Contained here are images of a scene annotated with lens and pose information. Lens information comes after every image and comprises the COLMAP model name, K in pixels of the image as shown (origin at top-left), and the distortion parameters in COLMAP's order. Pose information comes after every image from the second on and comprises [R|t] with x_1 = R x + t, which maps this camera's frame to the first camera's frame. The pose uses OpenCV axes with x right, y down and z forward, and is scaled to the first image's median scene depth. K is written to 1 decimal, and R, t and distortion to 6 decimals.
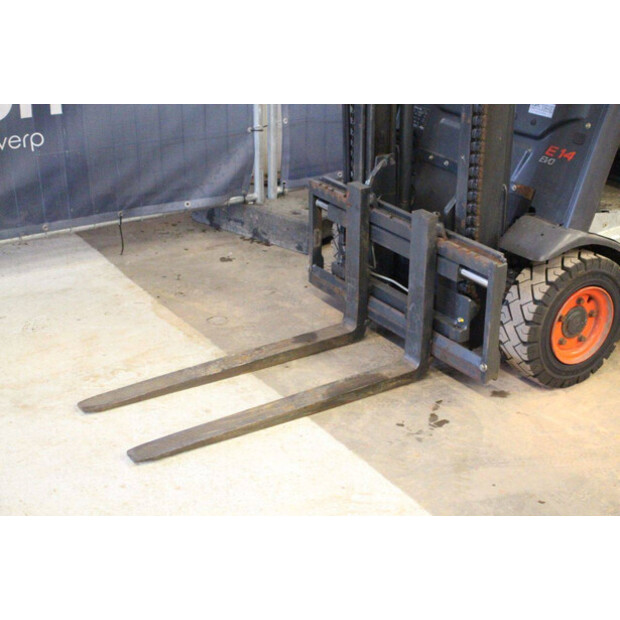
lens RADIAL K [[1085.7, 0, 310.0], [0, 1085.7, 314.6], [0, 0, 1]] dist [0.198523, 0.000000]
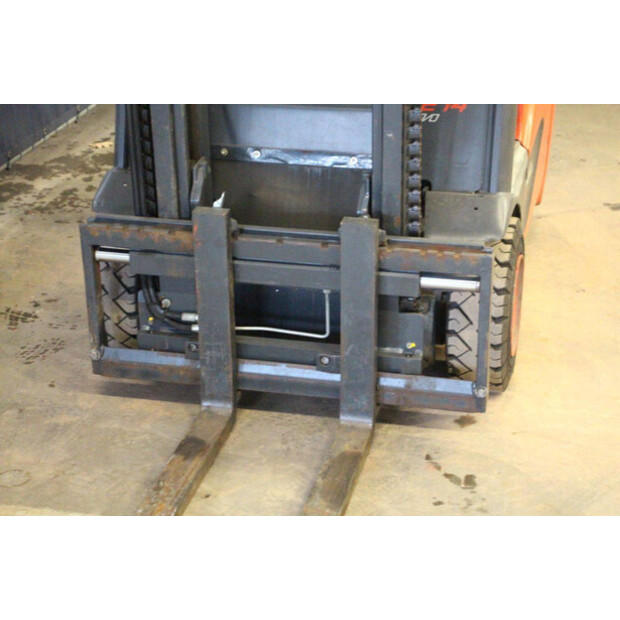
lens RADIAL K [[1388.0, 0, 310.9], [0, 1388.0, 310.7], [0, 0, 1]] dist [0.371156, 0.000000]
pose [[0.732880, -0.297270, 0.611978, -0.485341], [0.296584, 0.949121, 0.105862, -0.137557], [-0.612311, 0.103919, 0.783758, 0.281942]]
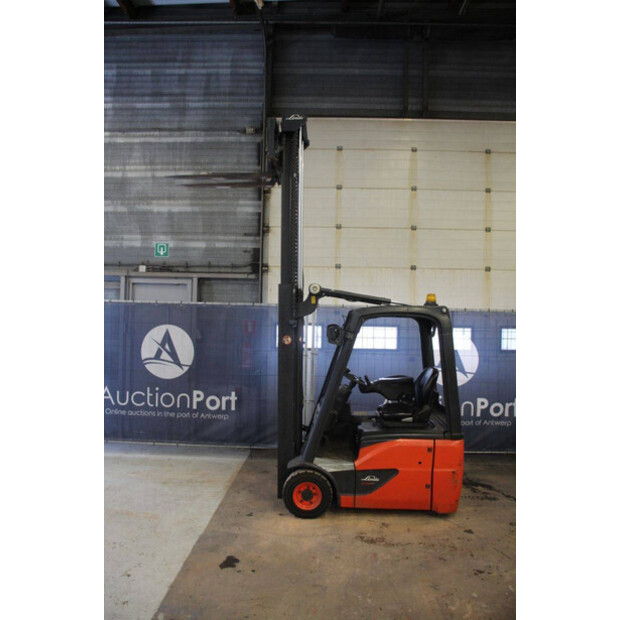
lens RADIAL K [[510.1, 0, 306.8], [0, 510.1, 317.5], [0, 0, 1]] dist [-0.164326, 0.149687]
pose [[0.816880, 0.007374, -0.576761, 0.974381], [-0.242883, 0.911346, -0.332349, 0.019019], [0.523178, 0.411574, 0.746251, -0.154753]]
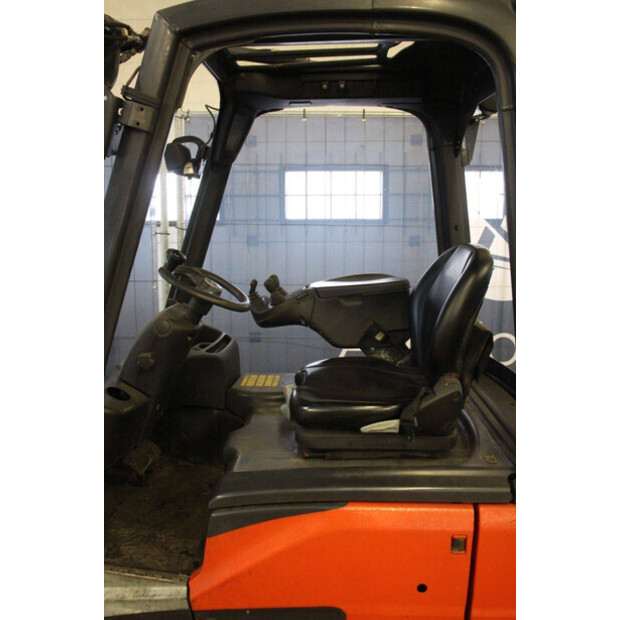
lens RADIAL K [[575.4, 0, 313.9], [0, 575.4, 306.0], [0, 0, 1]] dist [-0.076794, 0.000000]
pose [[0.822514, 0.079754, -0.563125, 0.623165], [-0.220884, 0.957192, -0.187065, -0.235531], [0.524099, 0.278249, 0.804921, 0.682774]]
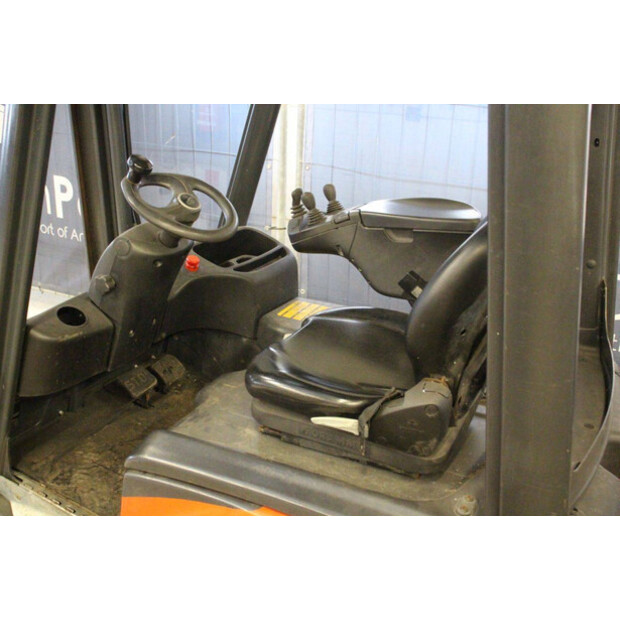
lens RADIAL K [[677.4, 0, 311.8], [0, 677.4, 305.5], [0, 0, 1]] dist [-0.019906, 0.000000]
pose [[0.506505, 0.323206, -0.799369, 0.709807], [-0.370838, 0.918619, 0.136448, -0.349163], [0.778416, 0.227325, 0.585142, 0.828064]]
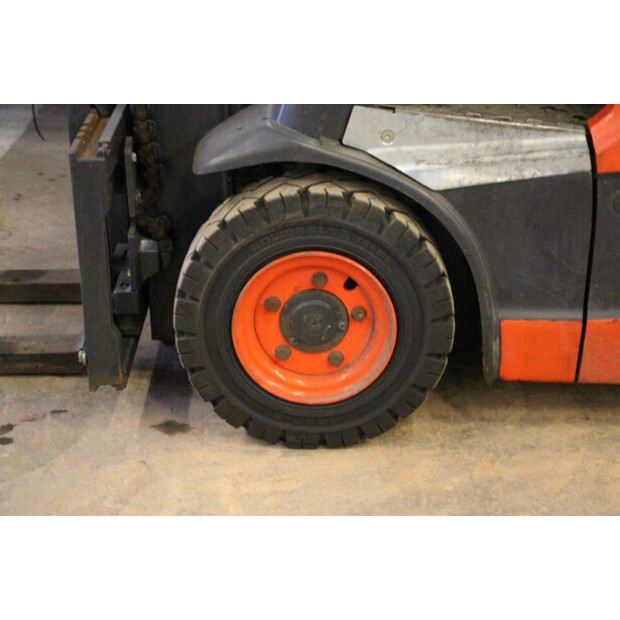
lens RADIAL K [[1457.3, 0, 312.2], [0, 1457.3, 309.0], [0, 0, 1]] dist [0.385949, 0.000000]
pose [[0.834348, 0.196058, -0.515193, 0.579020], [-0.215222, 0.976295, 0.022982, -0.013653], [0.507486, 0.091706, 0.856766, 0.420883]]
